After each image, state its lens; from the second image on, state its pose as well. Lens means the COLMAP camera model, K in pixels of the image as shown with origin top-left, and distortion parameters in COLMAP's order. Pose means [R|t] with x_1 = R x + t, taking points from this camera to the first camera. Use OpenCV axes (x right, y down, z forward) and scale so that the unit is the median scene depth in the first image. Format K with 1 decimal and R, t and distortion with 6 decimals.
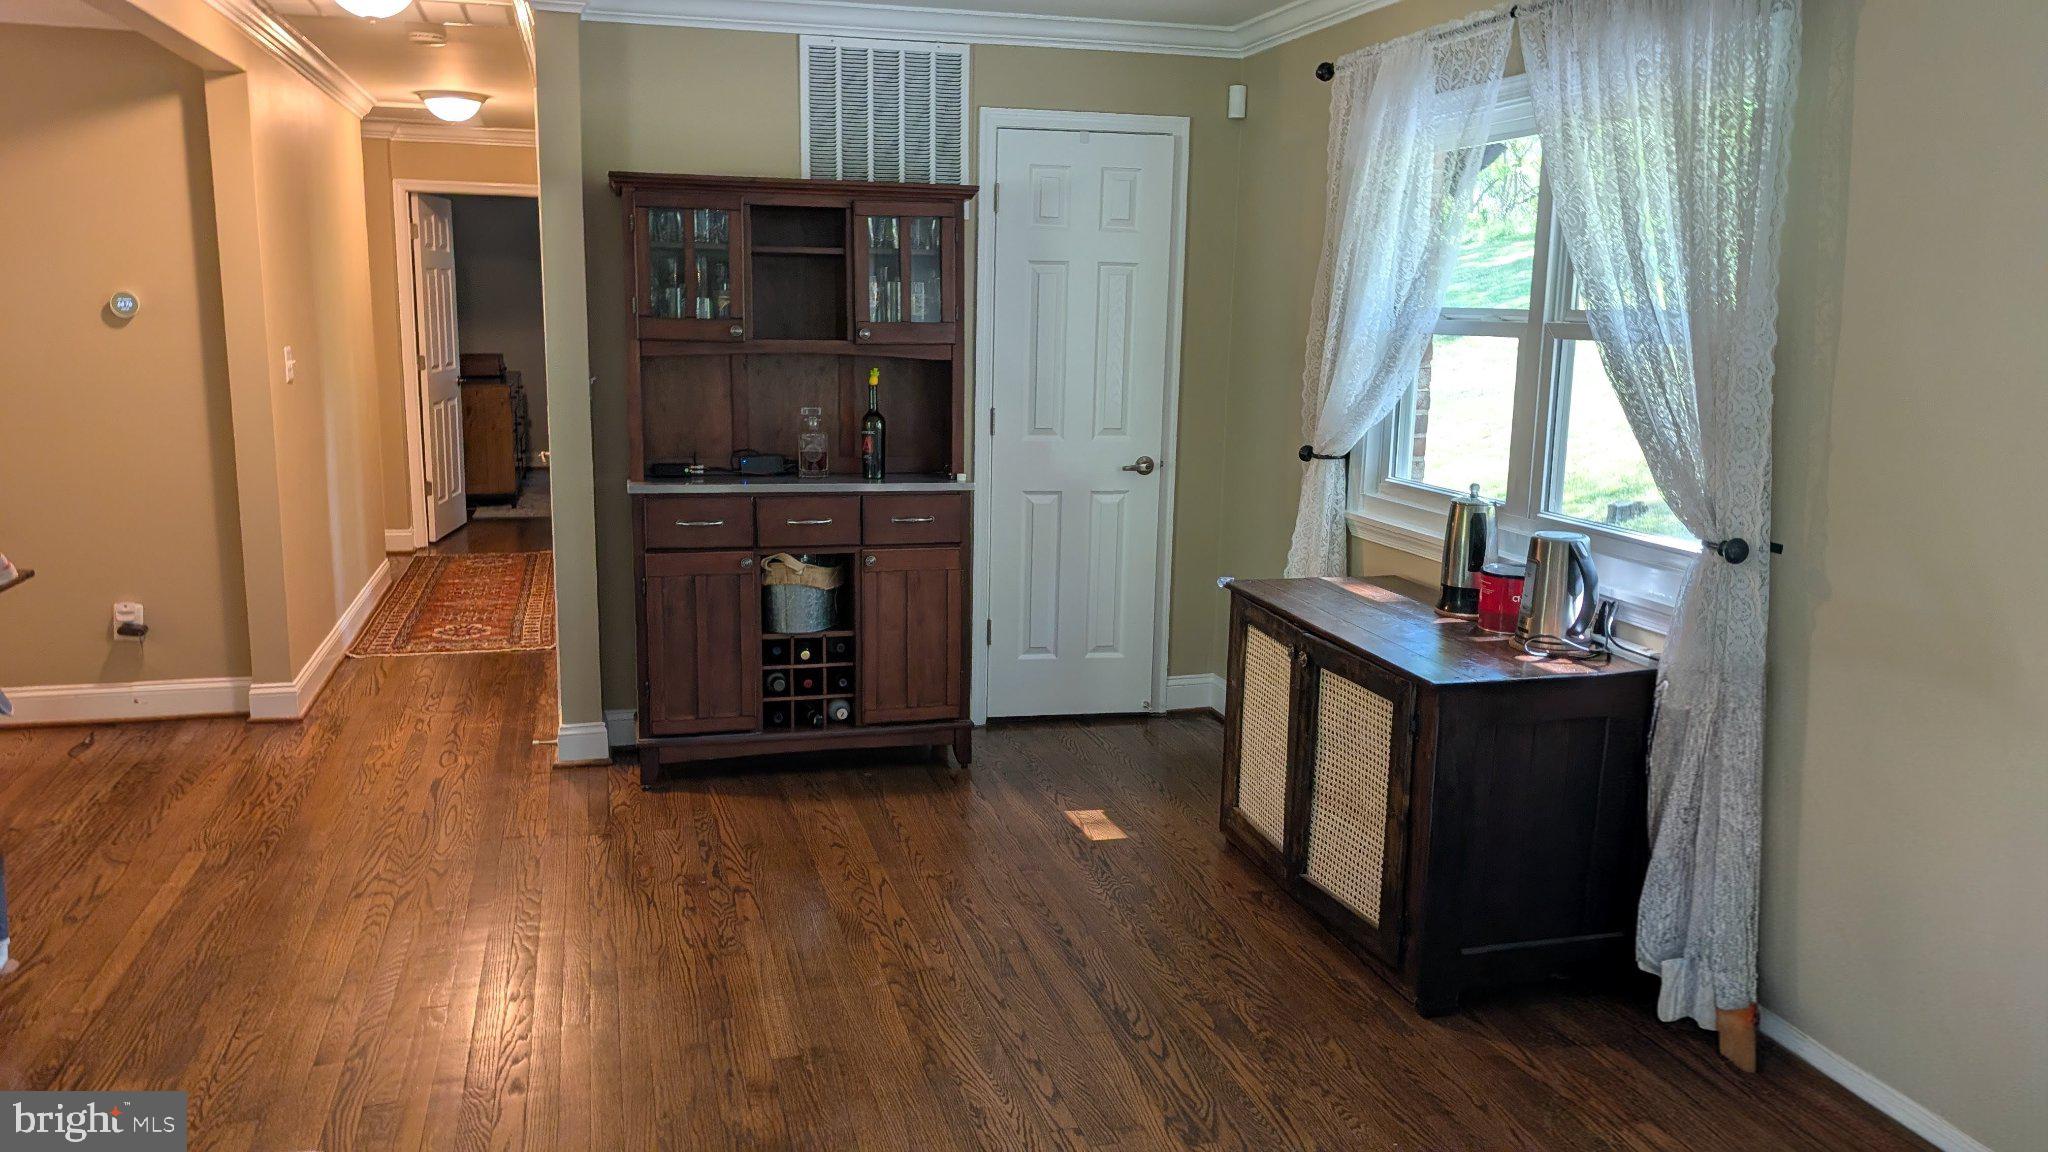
lens RADIAL K [[1476.2, 0, 1010.0], [0, 1476.2, 575.7], [0, 0, 1]] dist [0.004445, 0.003066]
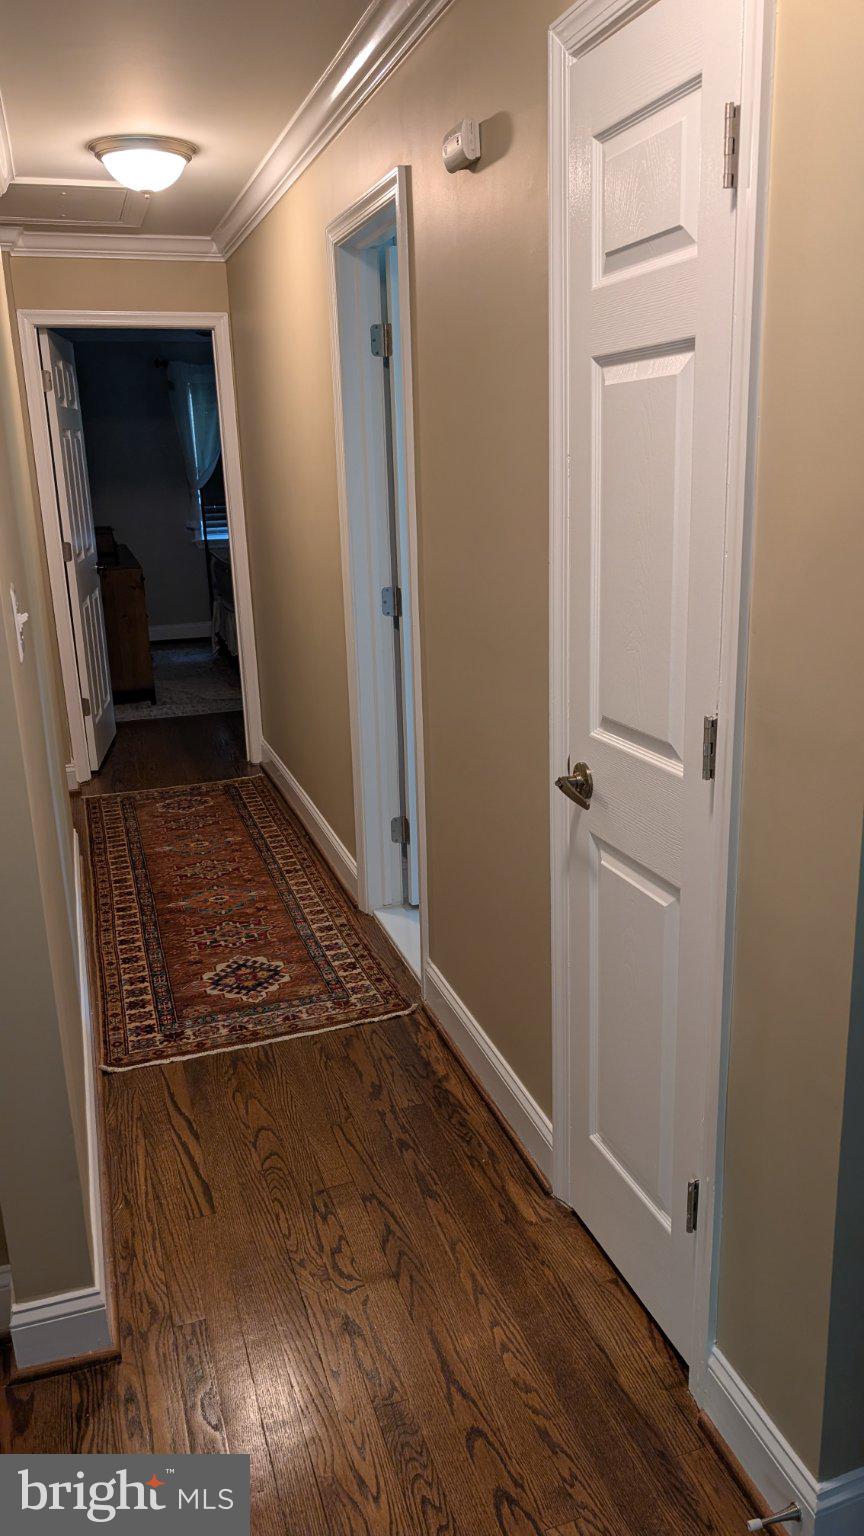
lens RADIAL K [[1107.2, 0, 441.1], [0, 1107.2, 762.9], [0, 0, 1]] dist [0.004445, 0.003066]
pose [[0.997431, -0.063755, 0.032668, -0.280771], [0.060351, 0.993520, 0.096311, -0.096136], [-0.038597, -0.094092, 0.994815, 0.488008]]
